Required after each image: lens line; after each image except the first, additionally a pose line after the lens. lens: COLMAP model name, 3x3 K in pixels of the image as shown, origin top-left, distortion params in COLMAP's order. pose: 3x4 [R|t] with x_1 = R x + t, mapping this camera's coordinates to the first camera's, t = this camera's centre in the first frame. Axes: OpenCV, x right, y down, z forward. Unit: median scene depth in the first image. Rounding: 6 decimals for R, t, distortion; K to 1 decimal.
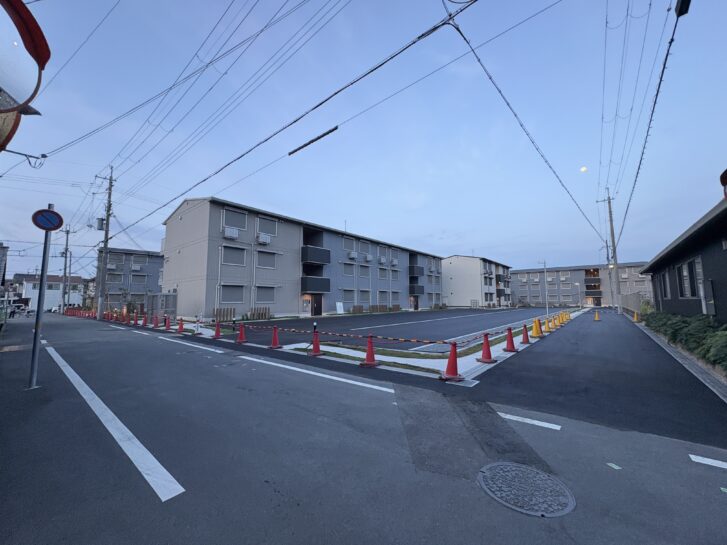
lens RADIAL K [[287.3, 0, 362.7], [0, 287.3, 284.1], [0, 0, 1]] dist [-0.000504, -0.000070]
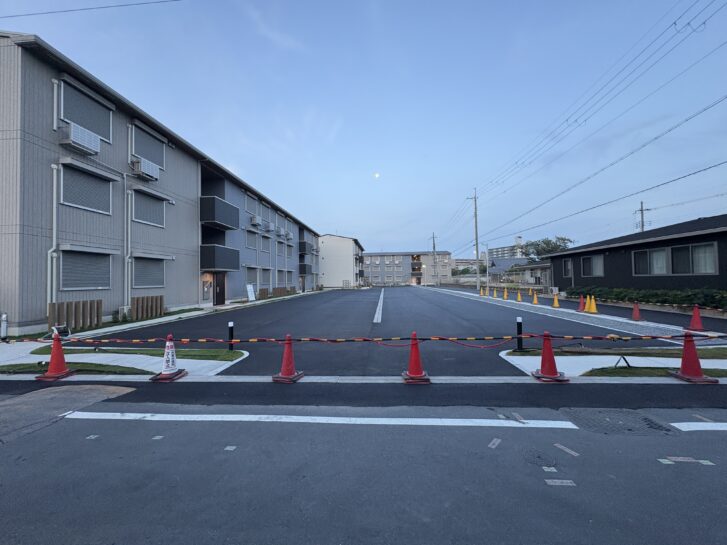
lens RADIAL K [[290.3, 0, 363.2], [0, 290.3, 275.4], [0, 0, 1]] dist [-0.002207, -0.000437]
pose [[0.821972, 0.004040, 0.569514, -0.254724], [-0.025481, 0.999234, 0.029688, 0.011968], [-0.568958, -0.038915, 0.821445, 0.253134]]
